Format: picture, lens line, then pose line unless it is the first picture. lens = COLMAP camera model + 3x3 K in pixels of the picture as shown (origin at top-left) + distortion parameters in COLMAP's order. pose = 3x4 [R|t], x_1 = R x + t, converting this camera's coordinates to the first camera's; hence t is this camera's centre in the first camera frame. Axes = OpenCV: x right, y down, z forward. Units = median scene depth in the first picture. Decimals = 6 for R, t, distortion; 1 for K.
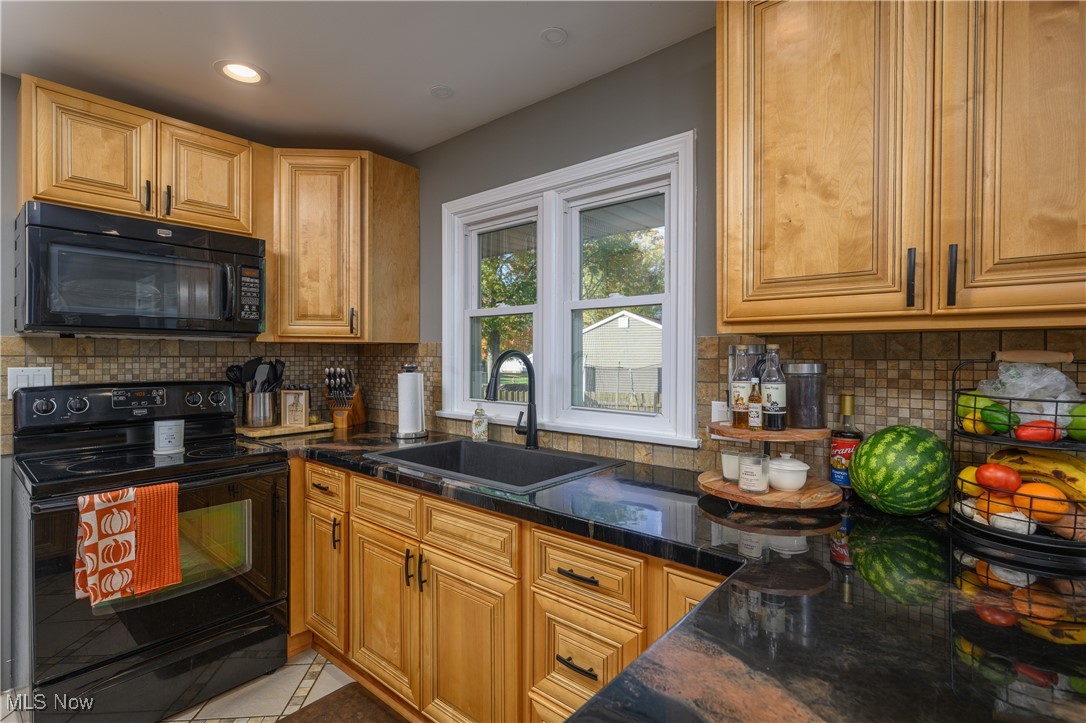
lens RADIAL K [[517.6, 0, 541.3], [0, 517.6, 359.0], [0, 0, 1]] dist [0.004215, 0.001151]
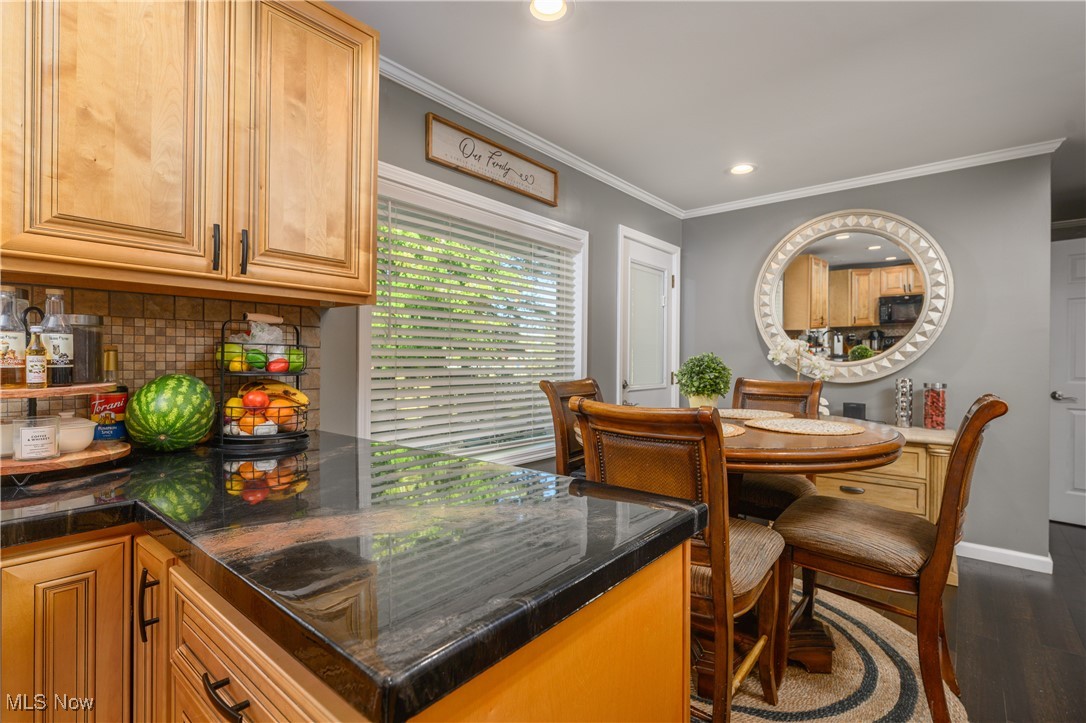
lens RADIAL K [[517.6, 0, 540.6], [0, 517.6, 359.6], [0, 0, 1]] dist [0.004215, 0.001151]
pose [[-0.004541, -0.001875, 0.999988, -0.488500], [0.004798, 0.999987, 0.001897, 0.103516], [-0.999978, 0.004806, -0.004532, 0.199331]]
